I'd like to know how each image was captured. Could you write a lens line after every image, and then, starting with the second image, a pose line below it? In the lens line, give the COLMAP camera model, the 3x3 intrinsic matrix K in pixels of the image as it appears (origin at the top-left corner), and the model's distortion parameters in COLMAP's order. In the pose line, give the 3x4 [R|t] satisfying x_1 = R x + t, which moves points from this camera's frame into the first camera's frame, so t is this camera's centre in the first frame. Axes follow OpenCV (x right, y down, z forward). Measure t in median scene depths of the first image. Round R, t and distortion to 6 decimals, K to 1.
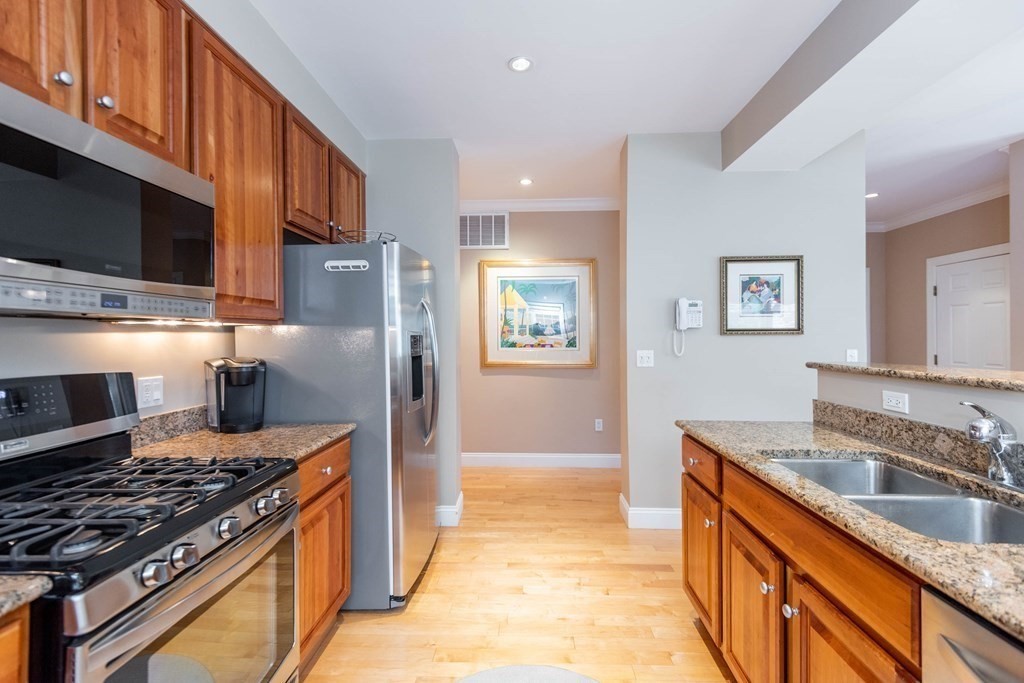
lens RADIAL K [[465.9, 0, 509.7], [0, 465.9, 336.0], [0, 0, 1]] dist [0.024521, -0.015236]
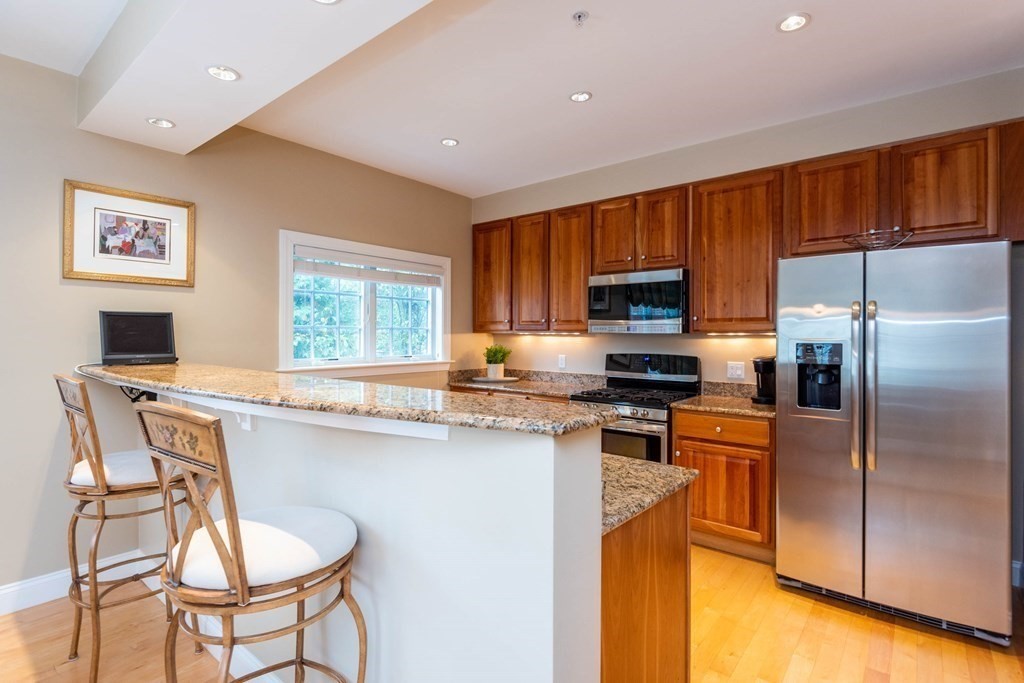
lens RADIAL K [[501.4, 0, 514.6], [0, 501.4, 337.5], [0, 0, 1]] dist [0.000061, -0.001379]
pose [[-0.594364, 0.008592, -0.804151, 0.817842], [0.000893, 0.999949, 0.010024, -0.019870], [0.804196, 0.005240, -0.594341, 0.879801]]
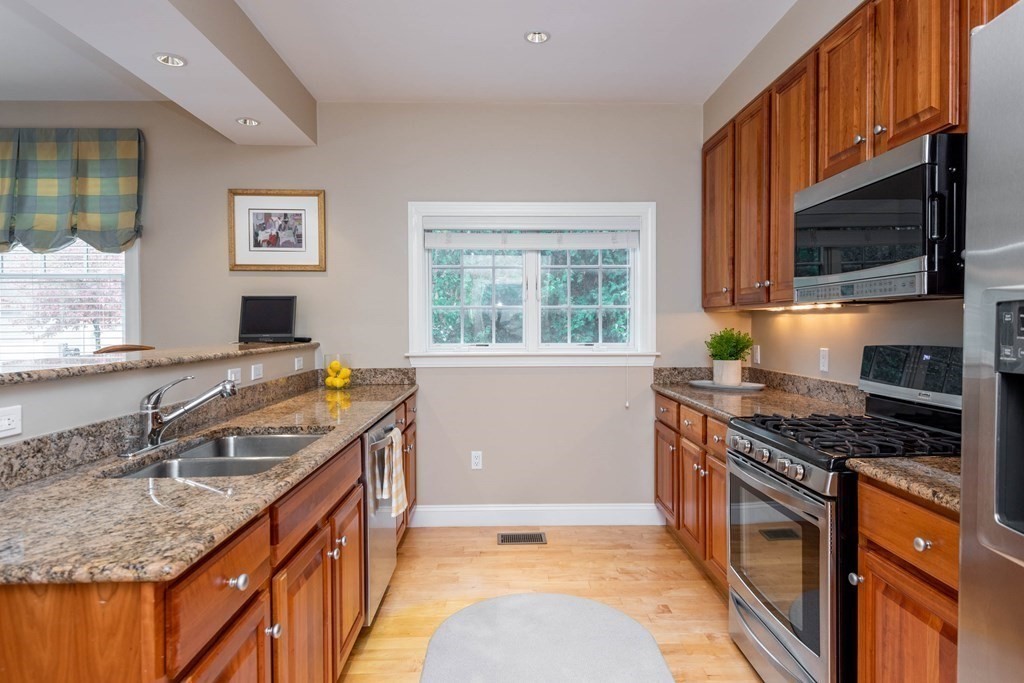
lens RADIAL K [[596.0, 0, 512.0], [0, 596.0, 341.5], [0, 0, 1]] dist [0.004222, 0.000236]
pose [[-0.997512, 0.012060, -0.069456, 0.099015], [0.010333, 0.999630, 0.025172, 0.008201], [0.069734, 0.024392, -0.997267, 1.035560]]
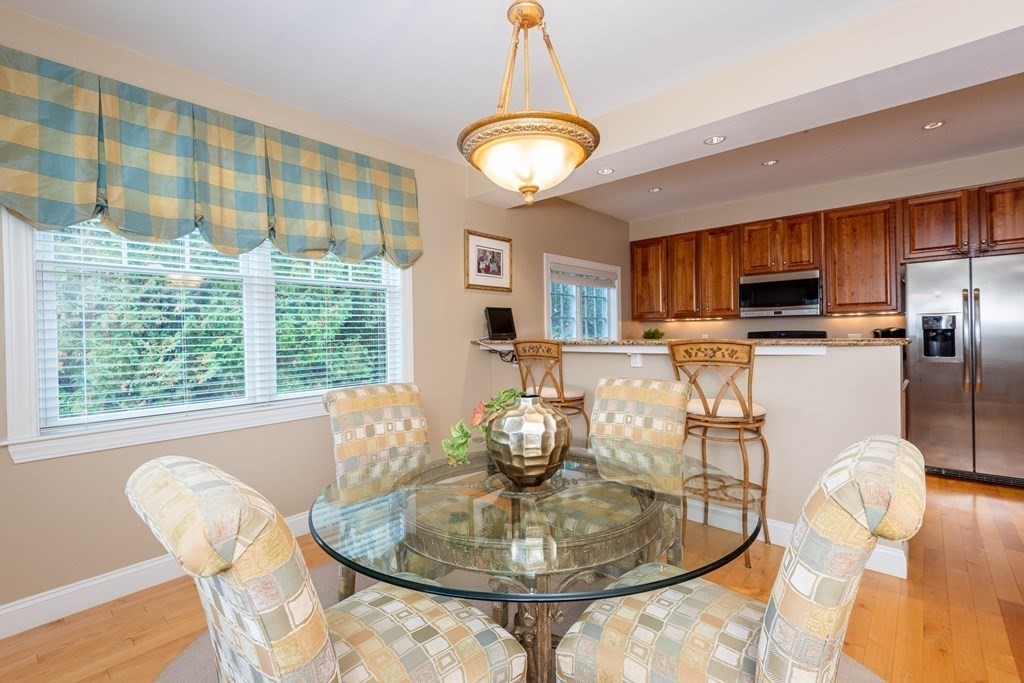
lens RADIAL K [[459.5, 0, 514.3], [0, 459.5, 336.2], [0, 0, 1]] dist [0.023228, -0.013152]
pose [[-0.629904, 0.028137, -0.776163, 1.515718], [0.025055, 0.999560, 0.015901, 0.005605], [0.776269, -0.009430, -0.630332, 0.690952]]
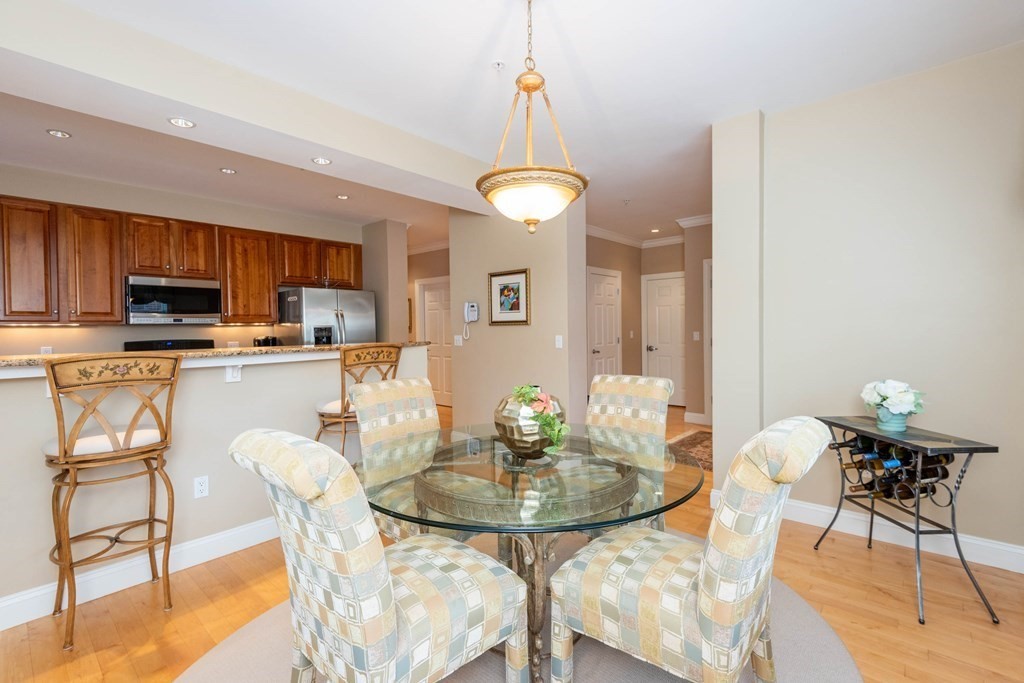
lens RADIAL K [[459.5, 0, 514.3], [0, 459.5, 336.2], [0, 0, 1]] dist [0.023228, -0.013152]
pose [[0.777734, 0.006344, -0.628561, 1.472608], [0.009779, 0.999706, 0.022190, -0.000064], [0.628517, -0.023405, 0.777444, -0.097932]]
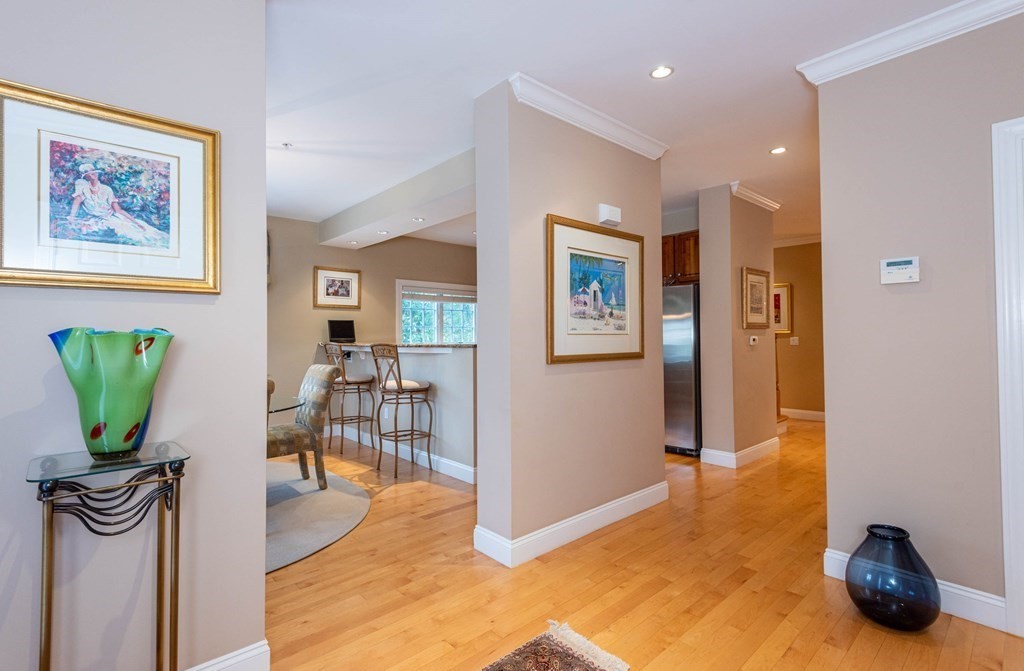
lens RADIAL K [[471.7, 0, 517.3], [0, 471.7, 329.5], [0, 0, 1]] dist [0.001707, 0.000211]
pose [[-0.702366, 0.000408, -0.711816, 1.378603], [0.012469, 0.999853, -0.011730, 0.012832], [0.711707, -0.017115, -0.702268, 1.704662]]
